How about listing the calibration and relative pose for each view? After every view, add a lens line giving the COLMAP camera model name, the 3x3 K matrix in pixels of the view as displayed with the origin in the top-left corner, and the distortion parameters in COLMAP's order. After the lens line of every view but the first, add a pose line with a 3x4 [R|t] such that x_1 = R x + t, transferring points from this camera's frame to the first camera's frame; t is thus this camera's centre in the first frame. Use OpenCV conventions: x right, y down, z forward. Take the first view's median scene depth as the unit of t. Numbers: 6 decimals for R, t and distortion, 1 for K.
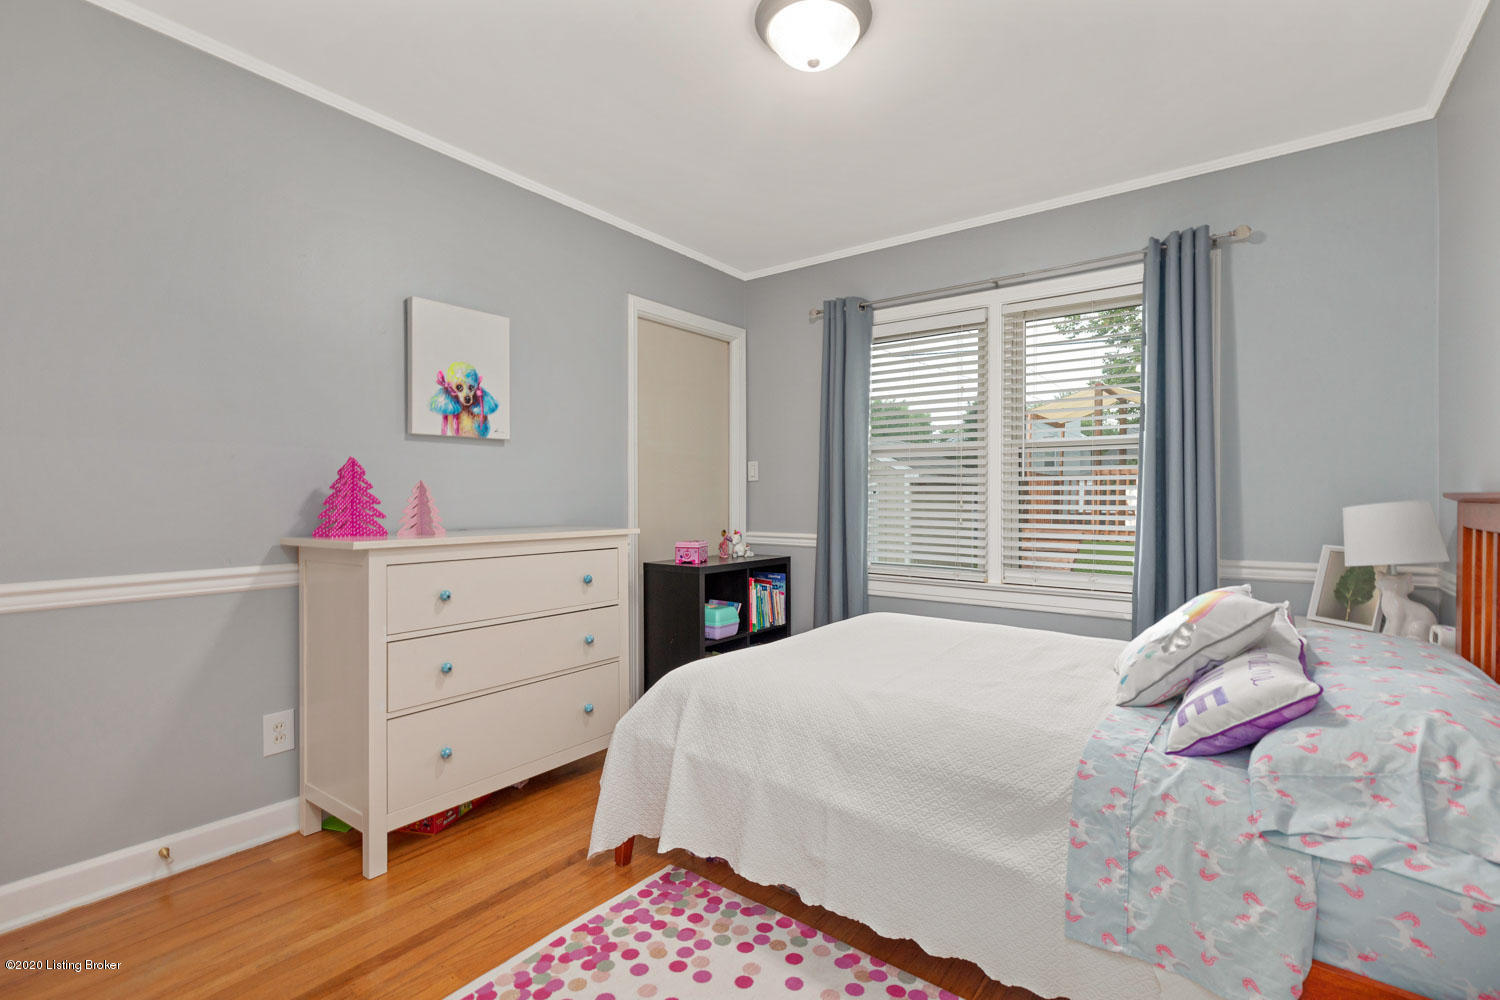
lens RADIAL K [[684.7, 0, 752.7], [0, 684.7, 503.2], [0, 0, 1]] dist [-0.002657, -0.000770]
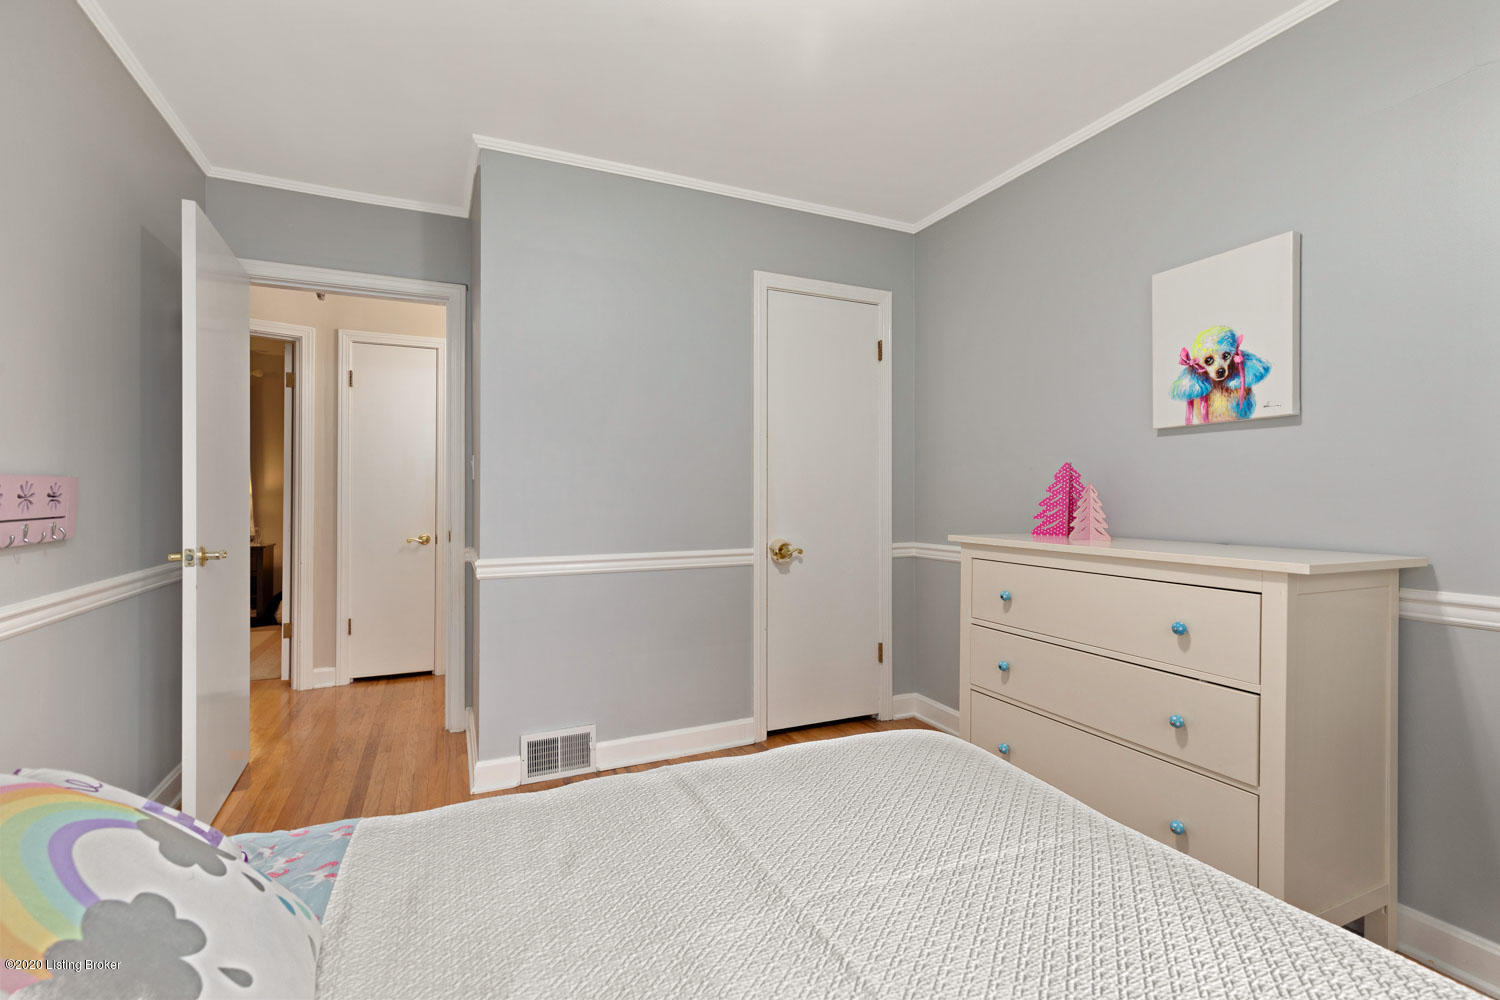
lens RADIAL K [[684.7, 0, 754.8], [0, 684.7, 492.1], [0, 0, 1]] dist [-0.002657, -0.000770]
pose [[-0.479485, -0.008679, -0.877507, 0.500223], [-0.016013, 0.999871, -0.001139, -0.009517], [0.877404, 0.013506, -0.479562, 0.916551]]
